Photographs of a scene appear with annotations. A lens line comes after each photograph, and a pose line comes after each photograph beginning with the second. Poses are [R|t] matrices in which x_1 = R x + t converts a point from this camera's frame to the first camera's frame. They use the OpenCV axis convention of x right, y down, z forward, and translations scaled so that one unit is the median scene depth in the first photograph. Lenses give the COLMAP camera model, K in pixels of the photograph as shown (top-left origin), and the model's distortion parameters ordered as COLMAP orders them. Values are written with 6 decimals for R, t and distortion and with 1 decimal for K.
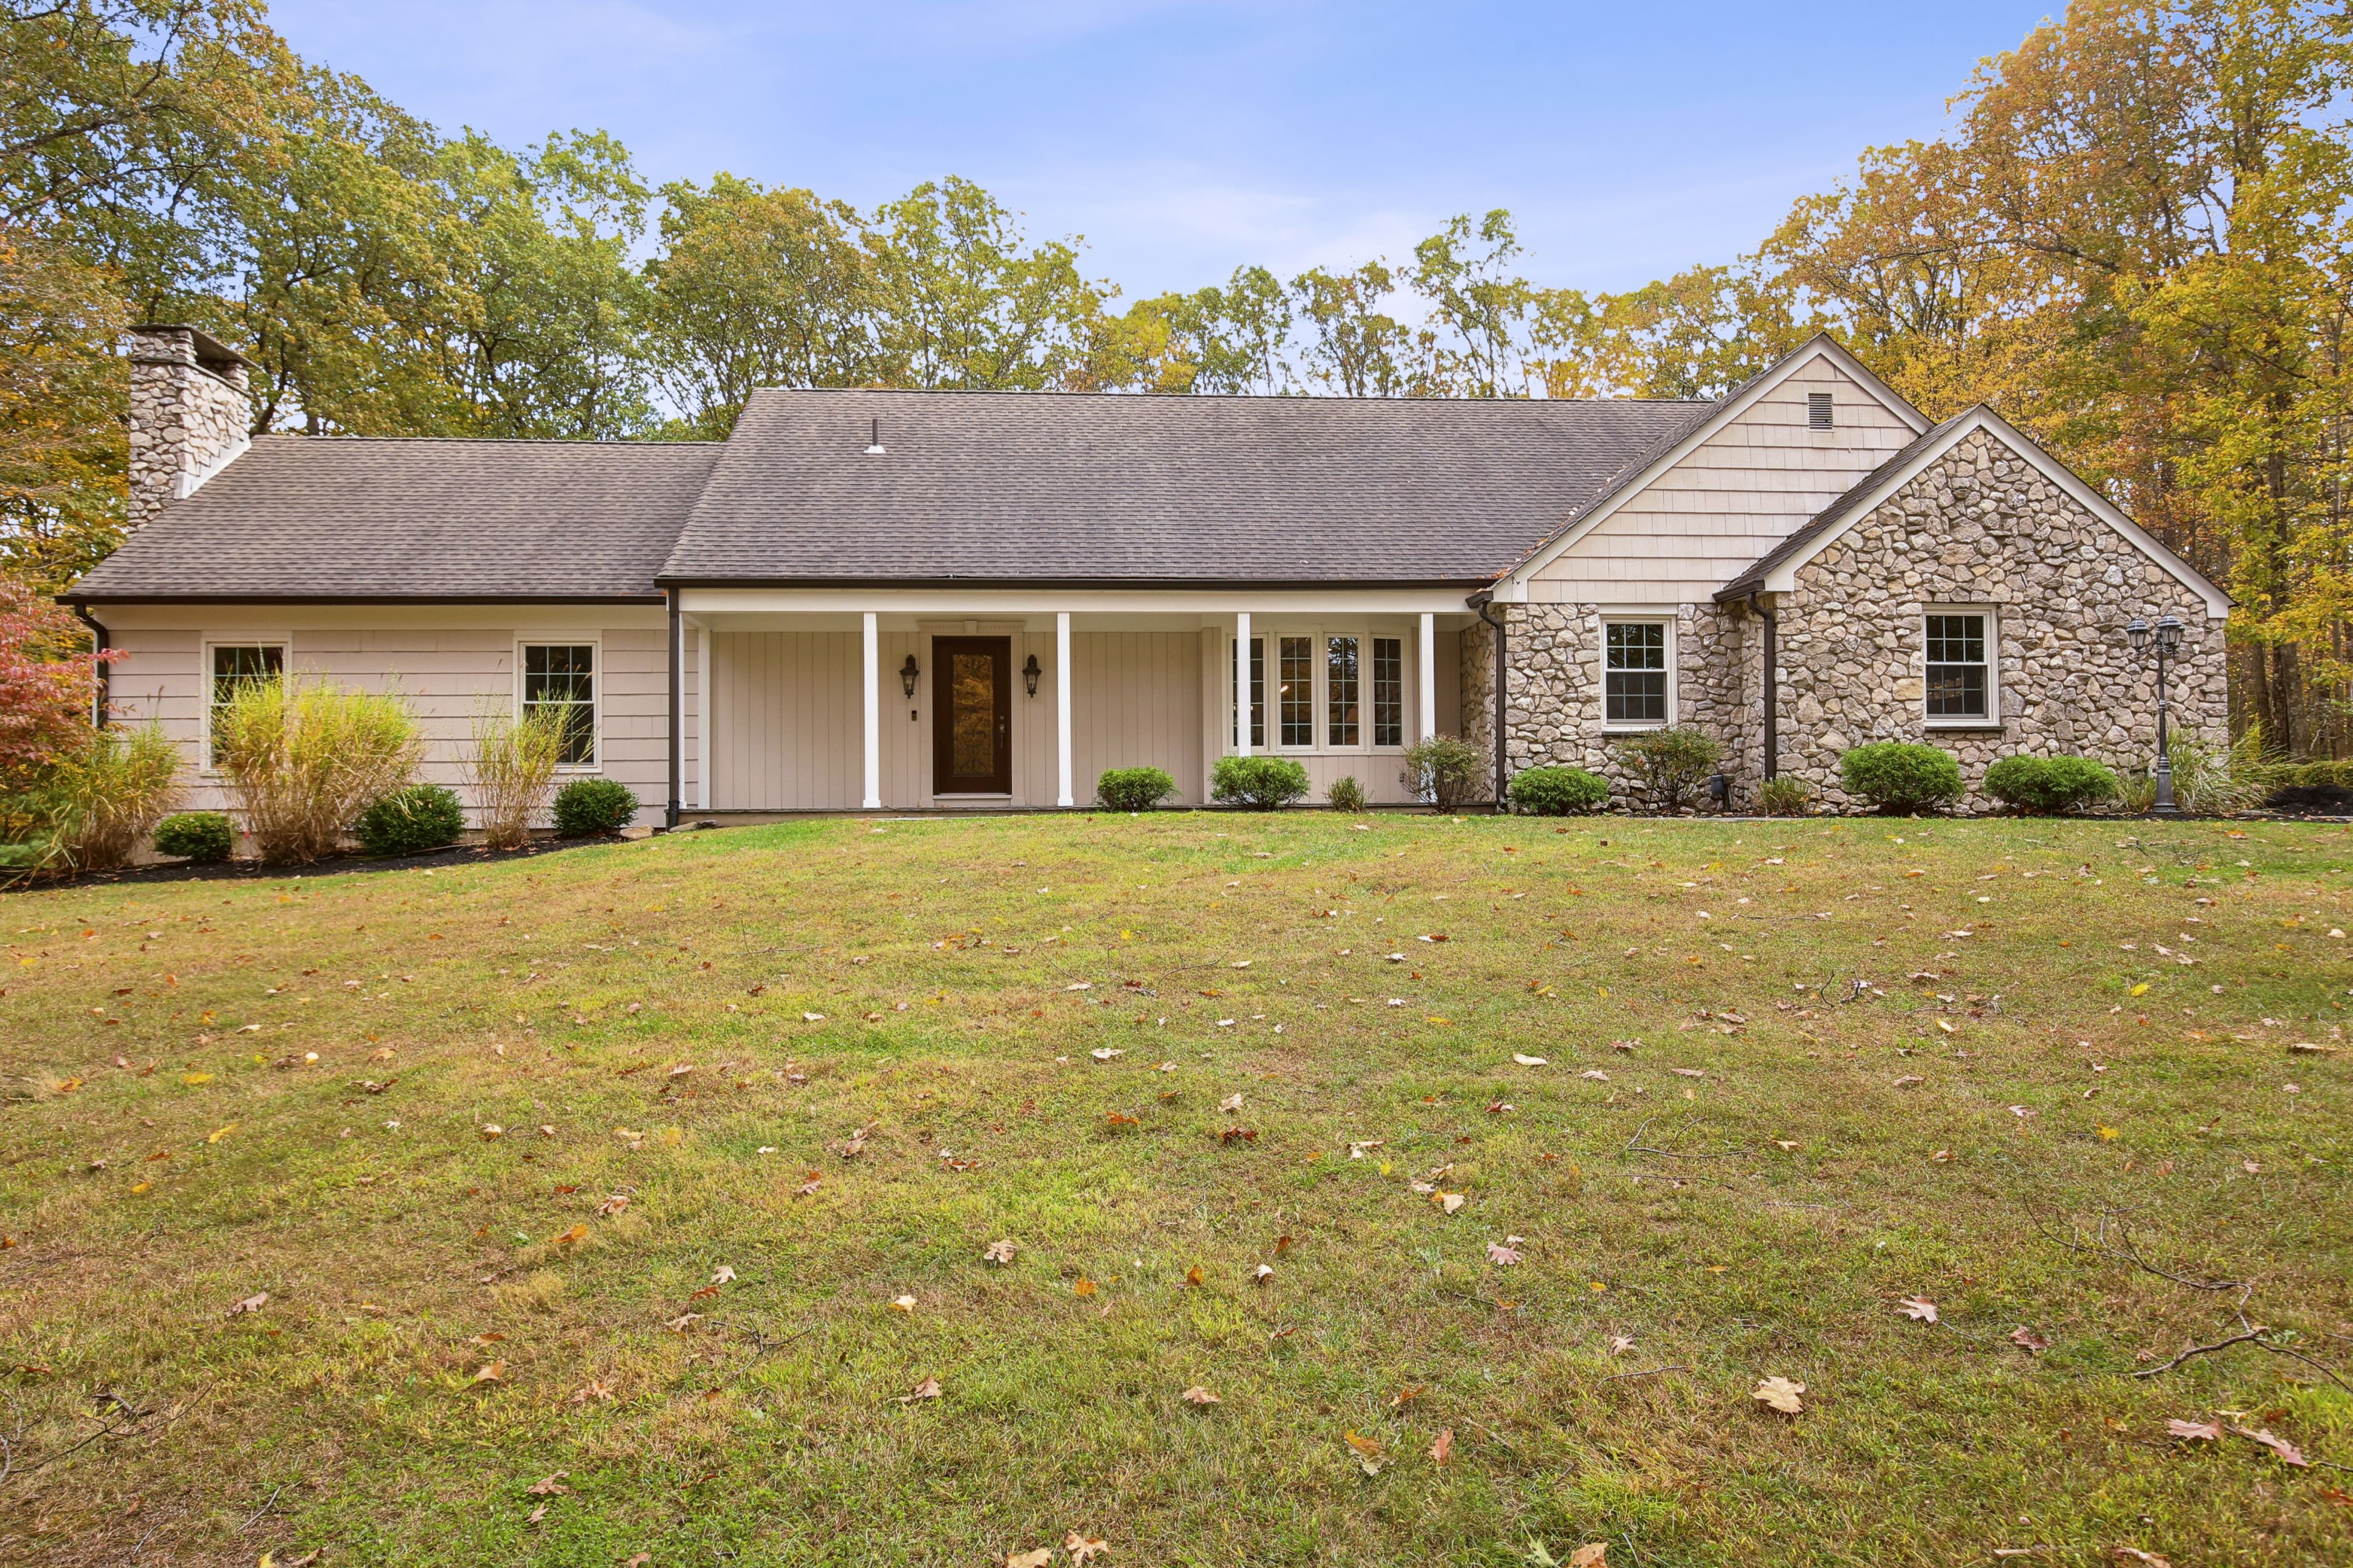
lens RADIAL K [[1376.3, 0, 1176.5], [0, 1376.3, 784.0], [0, 0, 1]] dist [-0.015505, 0.000372]
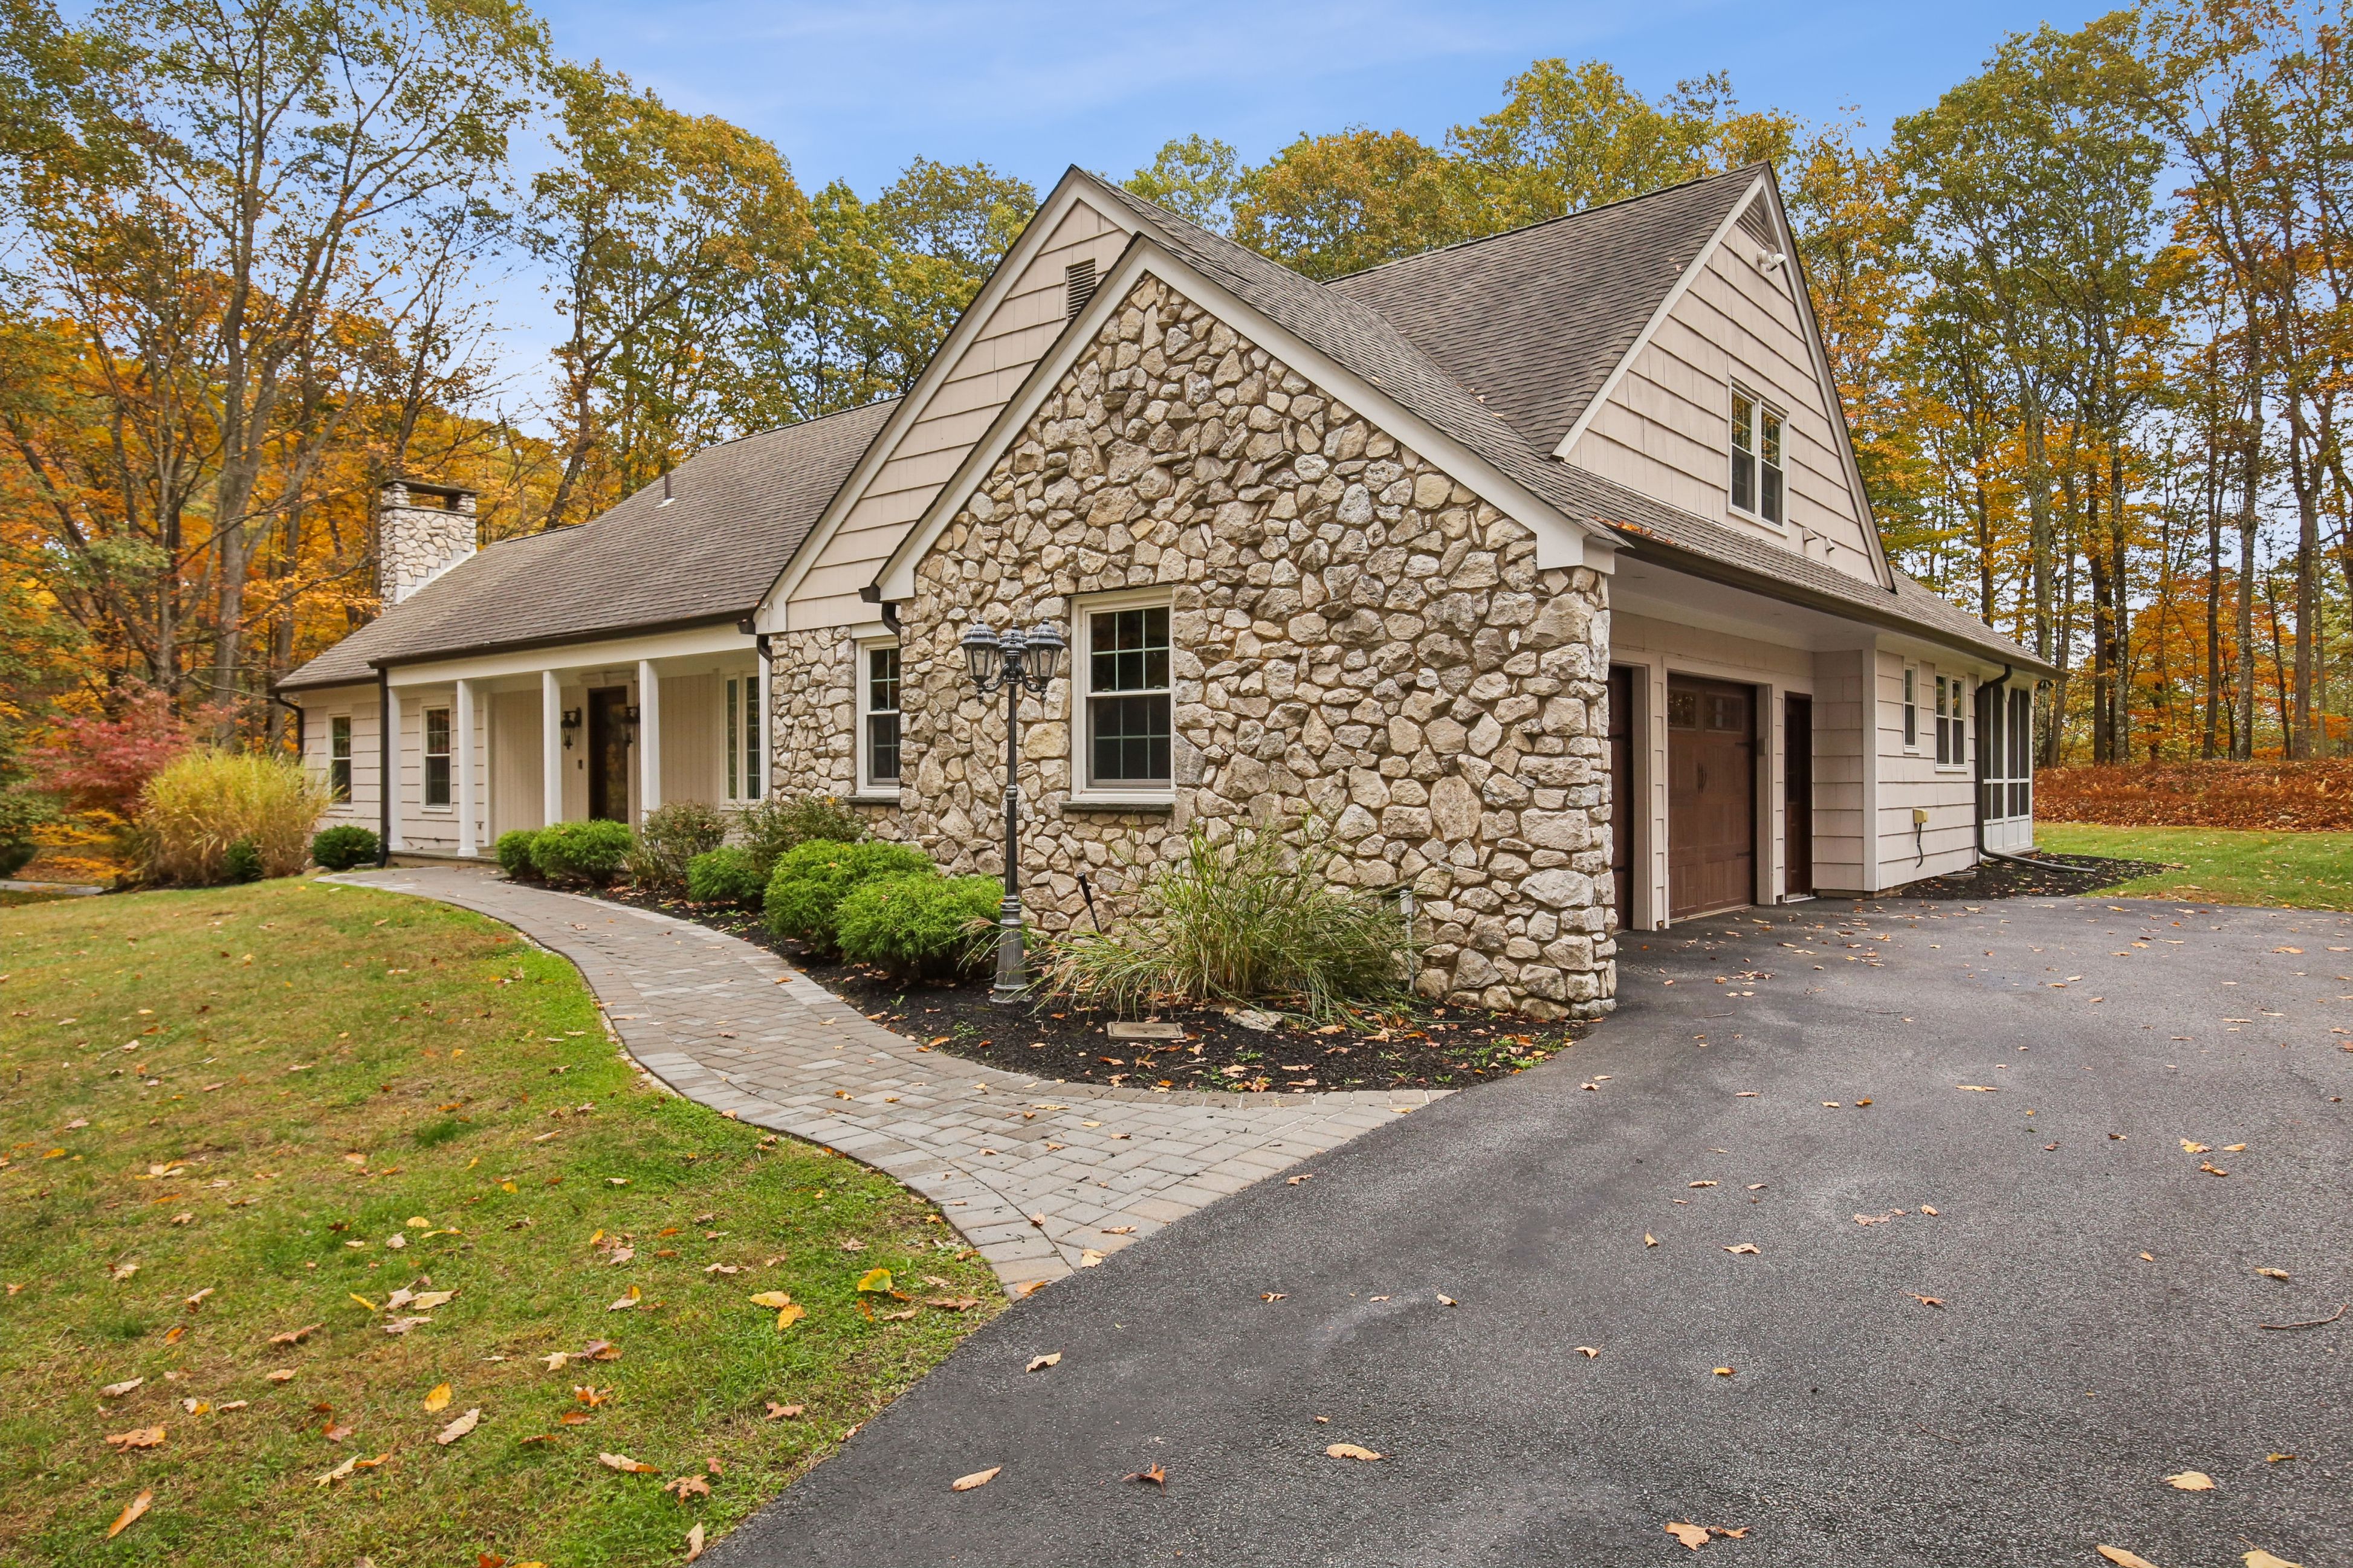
lens RADIAL K [[1468.6, 0, 1176.5], [0, 1468.6, 784.0], [0, 0, 1]] dist [-0.002591, -0.000117]
pose [[0.711183, 0.009189, -0.702947, 1.019646], [0.017375, 0.999379, 0.030642, -0.067861], [0.702792, -0.034006, 0.710582, 0.566982]]
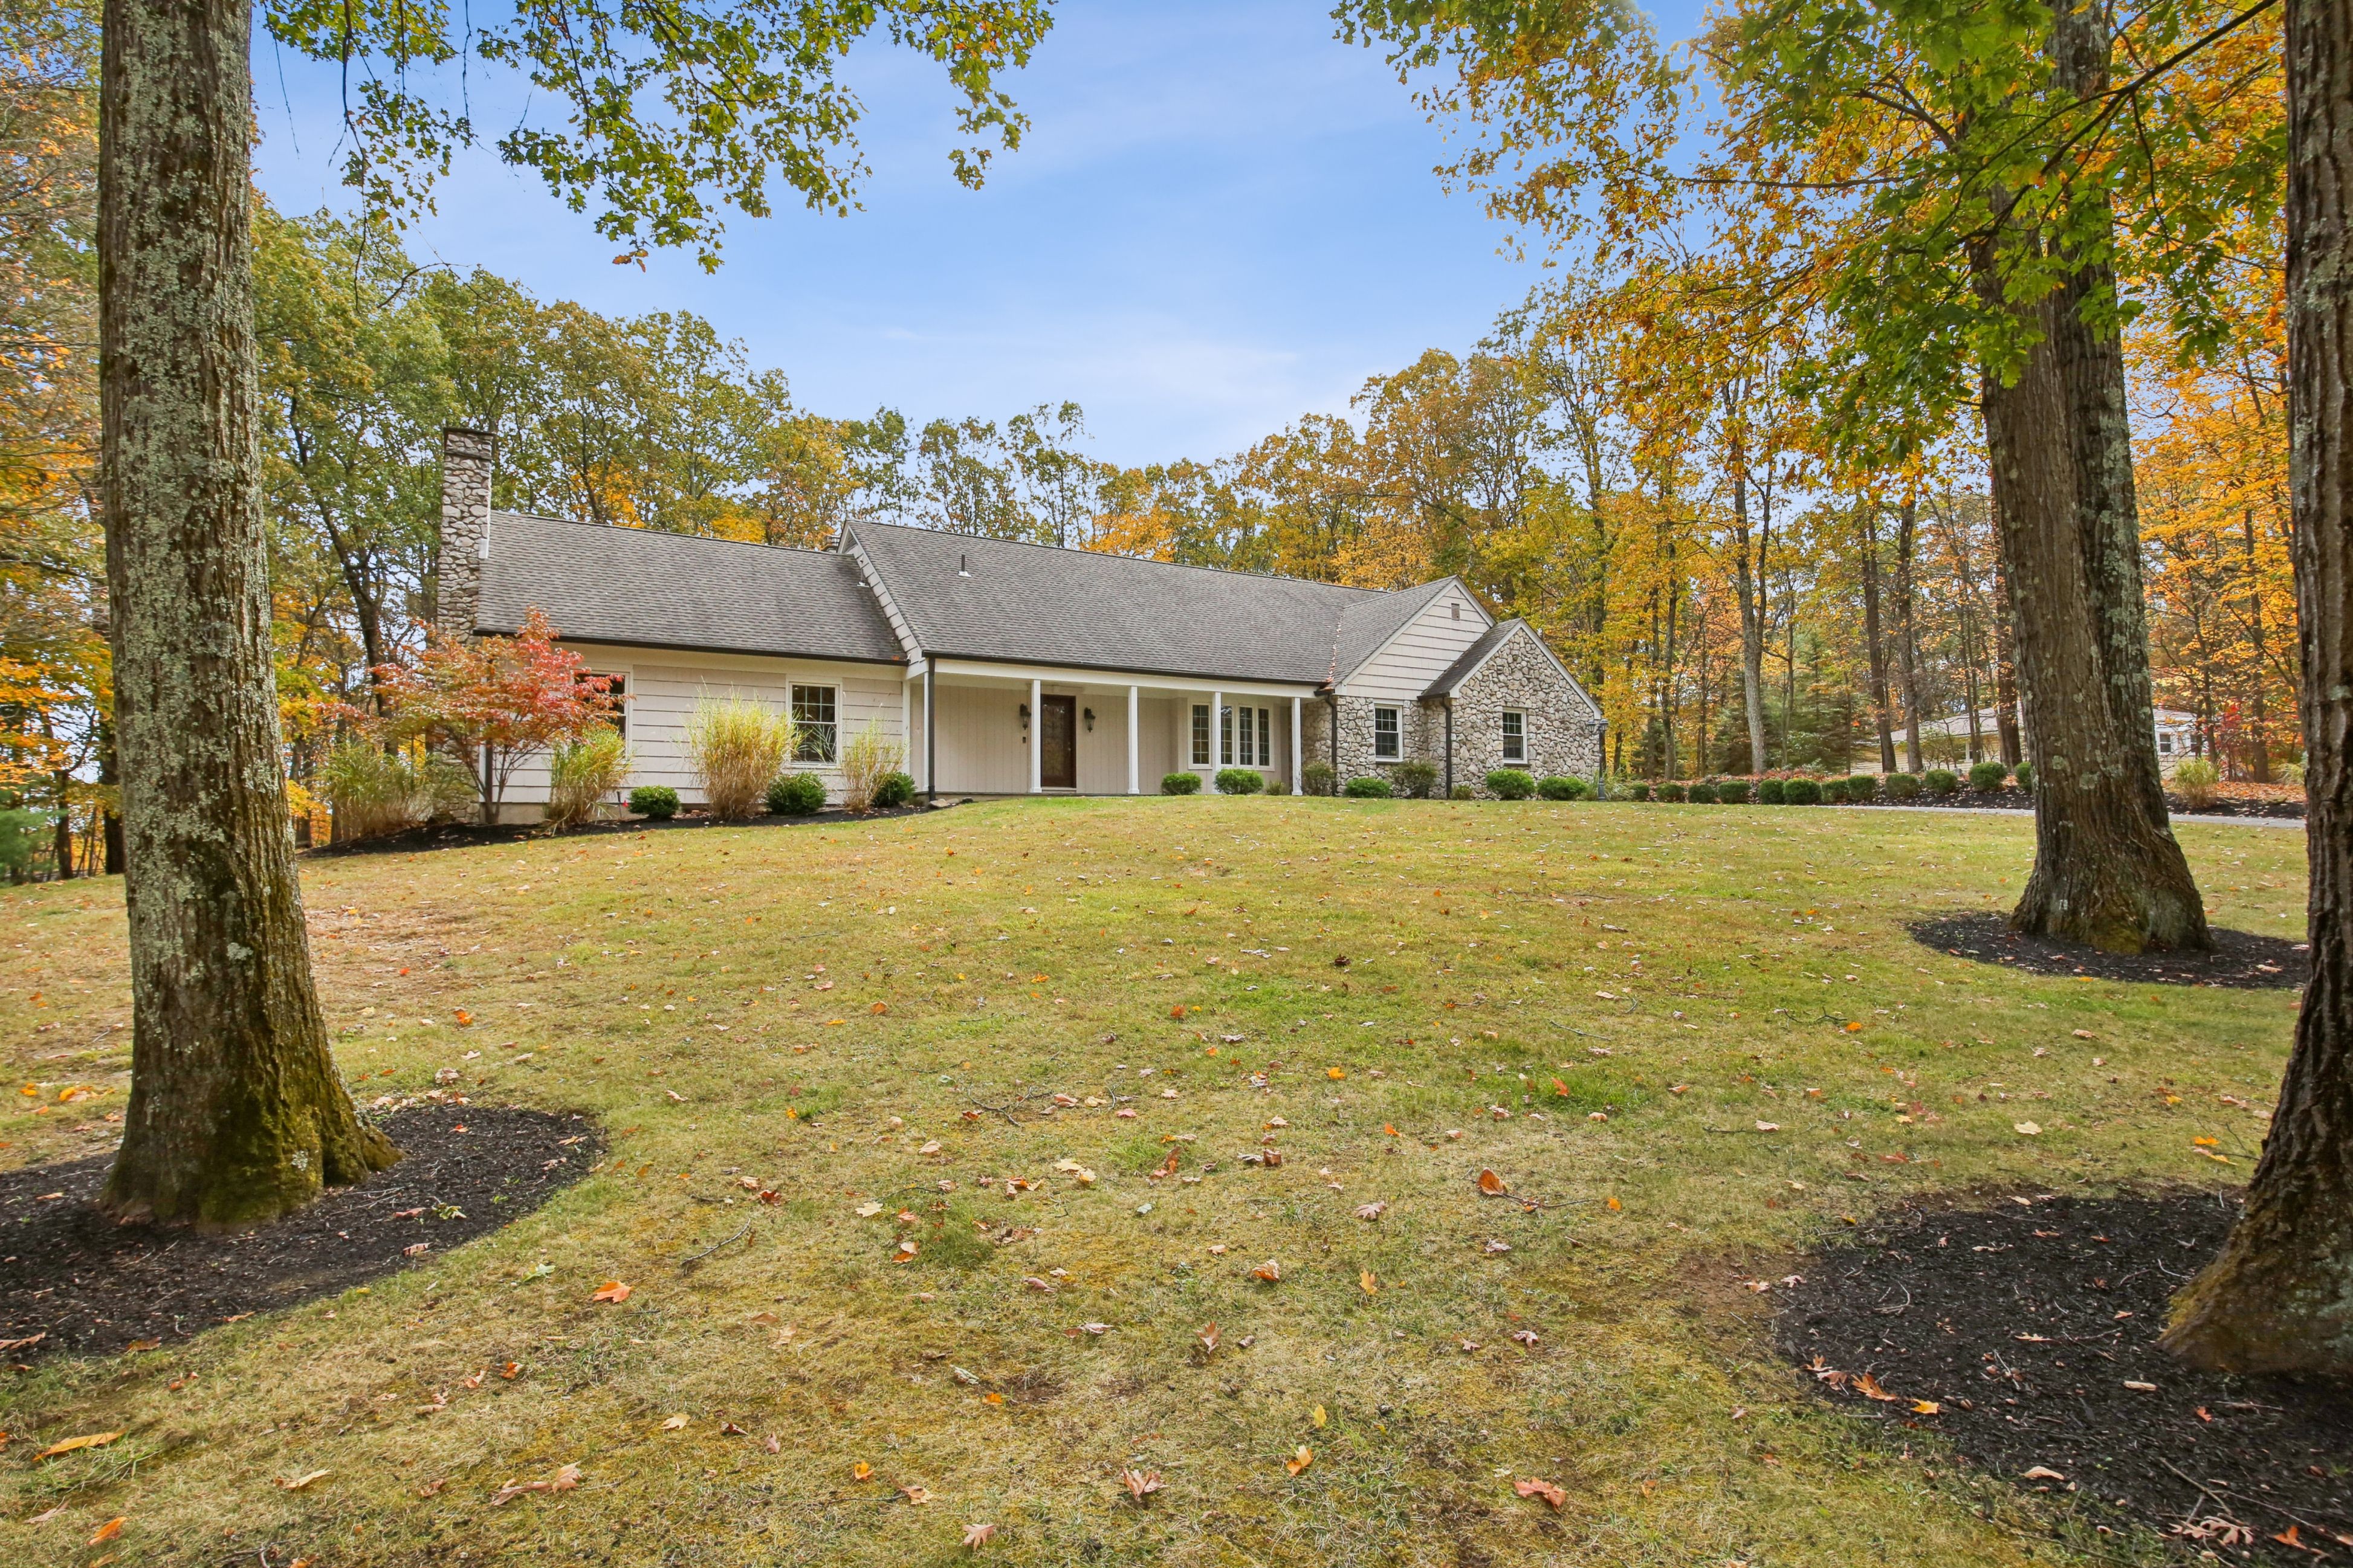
lens RADIAL K [[1096.5, 0, 1191.2], [0, 1096.5, 775.8], [0, 0, 1]] dist [-0.031609, 0.000037]
pose [[0.886890, 0.023046, 0.461405, -0.686579], [-0.010973, 0.999524, -0.028831, 0.033407], [-0.461850, 0.020507, 0.886721, -0.308565]]
